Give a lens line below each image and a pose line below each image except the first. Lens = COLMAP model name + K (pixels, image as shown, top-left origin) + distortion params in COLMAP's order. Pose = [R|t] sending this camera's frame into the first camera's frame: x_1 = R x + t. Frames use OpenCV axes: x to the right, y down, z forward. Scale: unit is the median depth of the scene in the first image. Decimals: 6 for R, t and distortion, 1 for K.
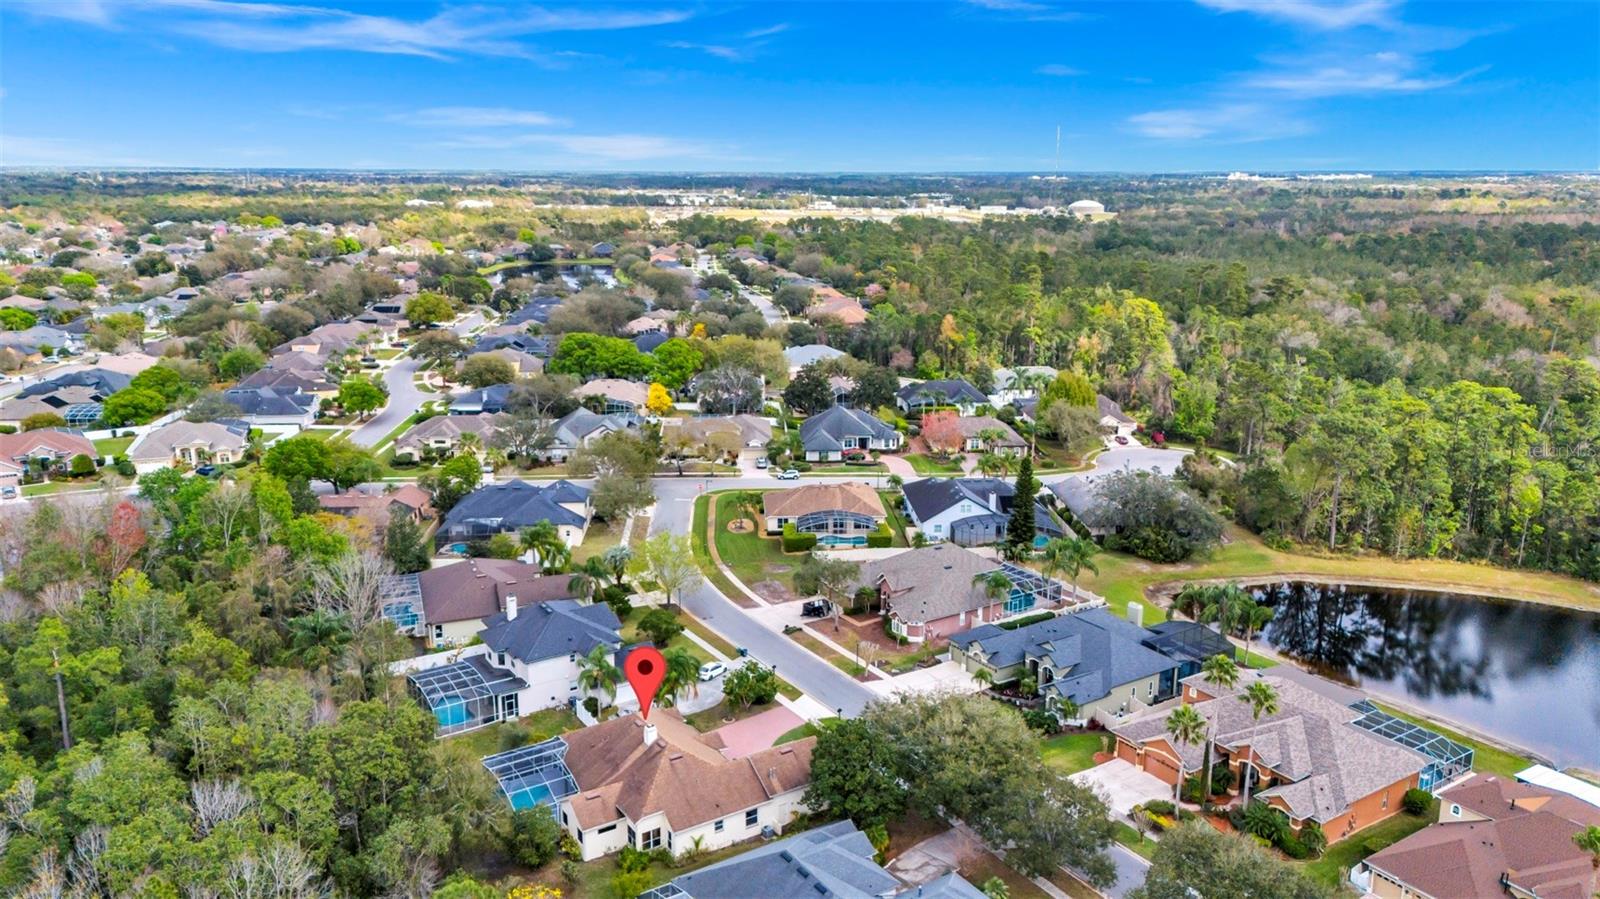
lens RADIAL K [[1155.0, 0, 800.0], [0, 1155.0, 449.5], [0, 0, 1]] dist [0.144468, -0.001687]
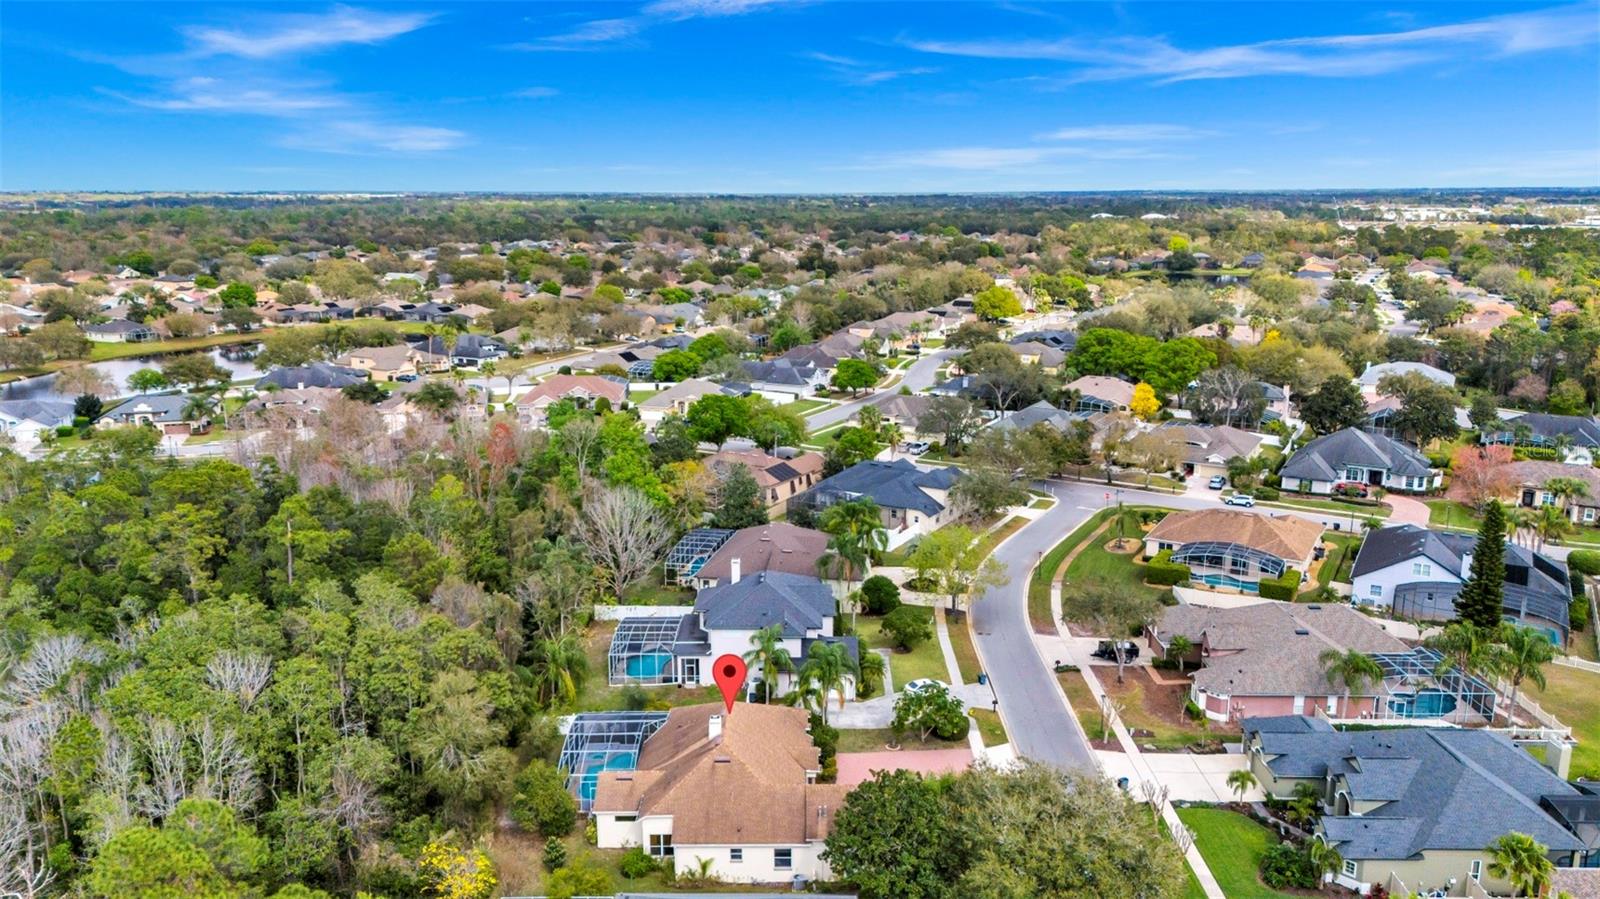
lens RADIAL K [[1175.7, 0, 800.0], [0, 1175.7, 449.5], [0, 0, 1]] dist [0.076720, -0.003179]
pose [[0.844885, 0.115985, -0.522222, 0.196717], [-0.124401, 0.992049, 0.019070, 0.011245], [0.520282, 0.048852, 0.852596, 0.165641]]
